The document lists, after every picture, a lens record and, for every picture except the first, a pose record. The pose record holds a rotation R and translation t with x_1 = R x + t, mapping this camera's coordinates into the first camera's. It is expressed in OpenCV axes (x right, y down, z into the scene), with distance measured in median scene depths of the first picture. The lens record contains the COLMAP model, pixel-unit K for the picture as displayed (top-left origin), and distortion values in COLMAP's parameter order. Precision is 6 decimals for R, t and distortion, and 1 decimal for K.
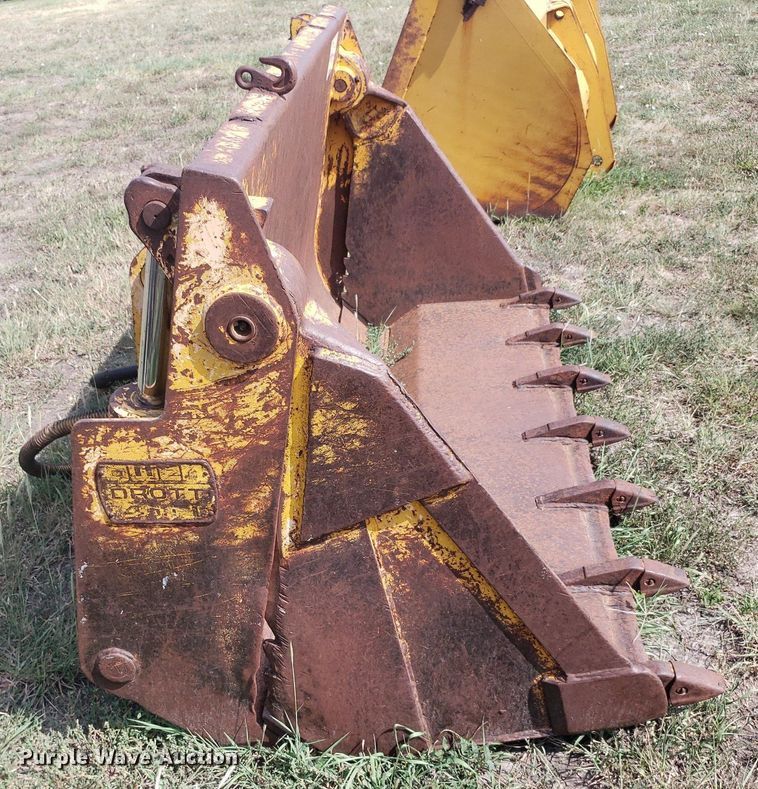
lens RADIAL K [[793.8, 0, 378.2], [0, 793.8, 443.7], [0, 0, 1]] dist [0.141106, -0.391424]
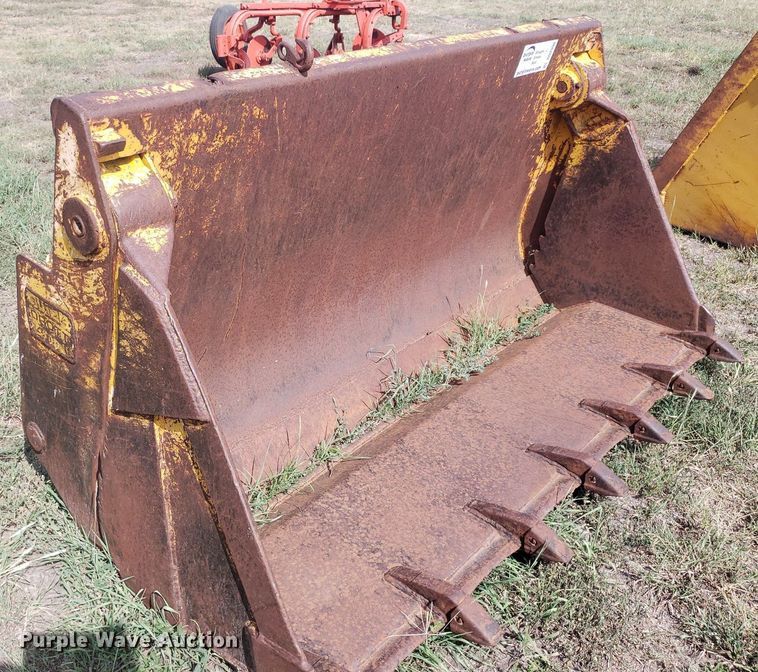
lens RADIAL K [[720.6, 0, 450.0], [0, 720.6, 338.6], [0, 0, 1]] dist [0.004796, -0.002921]
pose [[0.817161, 0.396067, -0.418783, 0.373504], [-0.413015, 0.909128, 0.053908, -0.123794], [0.402078, 0.128912, 0.906485, 0.093212]]
